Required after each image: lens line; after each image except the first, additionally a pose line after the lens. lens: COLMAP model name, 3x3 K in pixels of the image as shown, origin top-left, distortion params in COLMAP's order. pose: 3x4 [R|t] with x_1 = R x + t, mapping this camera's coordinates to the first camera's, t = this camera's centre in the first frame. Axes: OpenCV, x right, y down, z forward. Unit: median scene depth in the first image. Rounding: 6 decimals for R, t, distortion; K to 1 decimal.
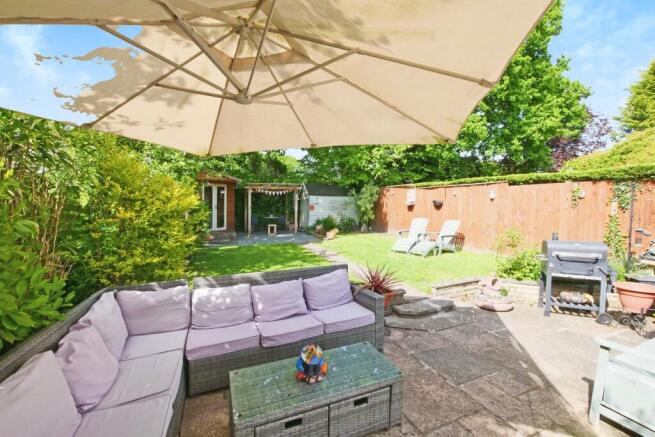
lens RADIAL K [[273.4, 0, 331.2], [0, 273.4, 220.6], [0, 0, 1]] dist [-0.000406, -0.000347]
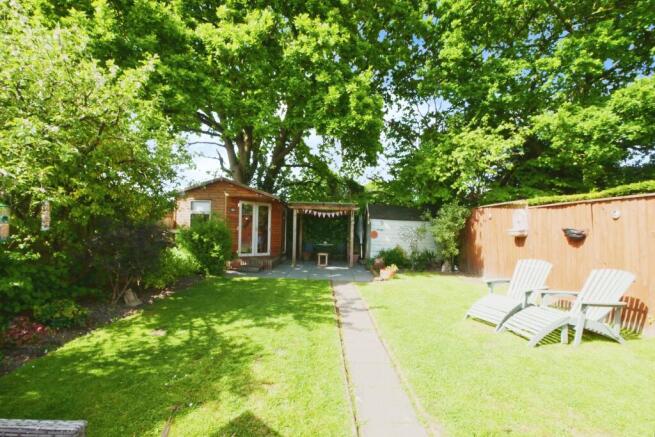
lens RADIAL K [[273.4, 0, 331.2], [0, 273.4, 220.6], [0, 0, 1]] dist [-0.000406, -0.000347]
pose [[0.925089, 0.021074, -0.379165, 0.123471], [-0.059637, 0.994132, -0.090250, -0.010964], [0.375039, 0.106101, 0.920917, 0.267243]]
